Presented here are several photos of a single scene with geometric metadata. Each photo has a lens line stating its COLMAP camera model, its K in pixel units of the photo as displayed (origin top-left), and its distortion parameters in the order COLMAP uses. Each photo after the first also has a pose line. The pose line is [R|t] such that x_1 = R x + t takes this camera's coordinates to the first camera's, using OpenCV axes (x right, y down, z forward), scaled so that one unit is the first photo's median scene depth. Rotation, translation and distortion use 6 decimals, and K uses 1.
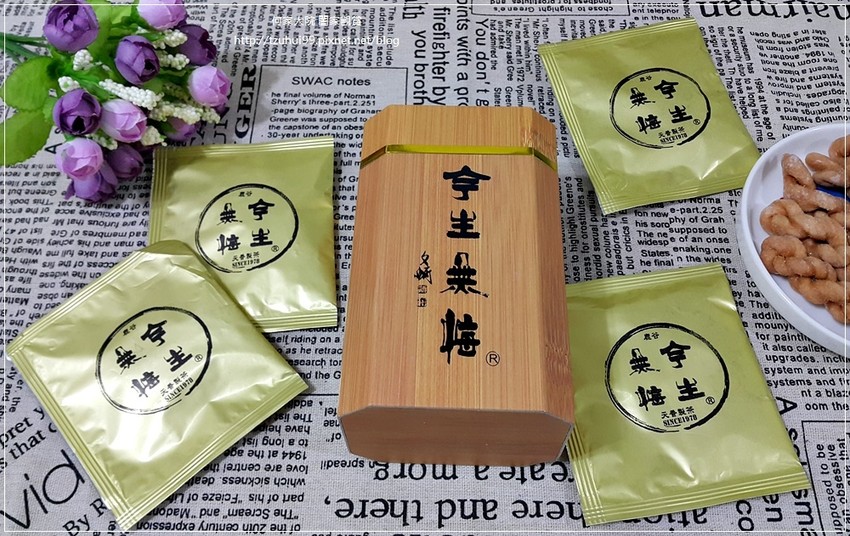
lens RADIAL K [[758.4, 0, 468.4], [0, 758.4, 269.2], [0, 0, 1]] dist [0.005001, -0.075059]
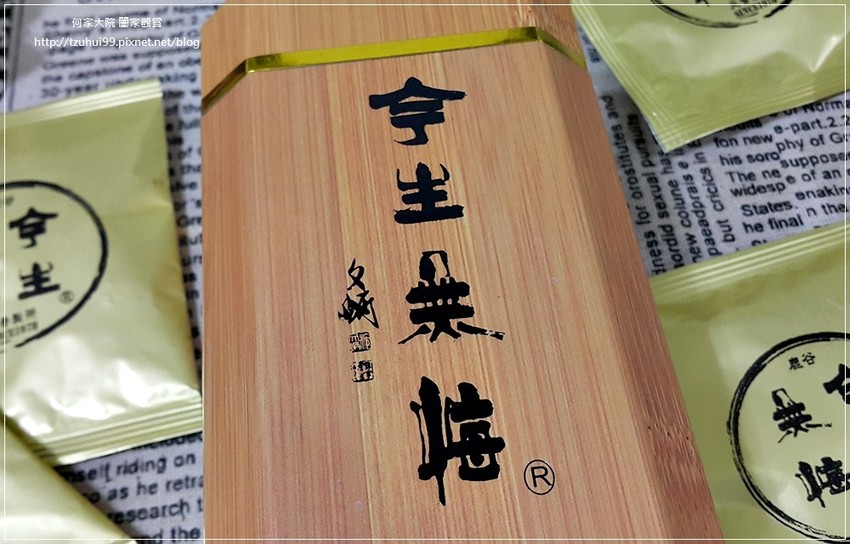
lens RADIAL K [[919.5, 0, 437.0], [0, 919.5, 274.5], [0, 0, 1]] dist [0.020634, -0.007593]
pose [[0.989630, -0.140011, 0.032085, -0.019622], [0.140194, 0.990118, -0.003503, -0.004121], [-0.031277, 0.007965, 0.999479, 0.325765]]
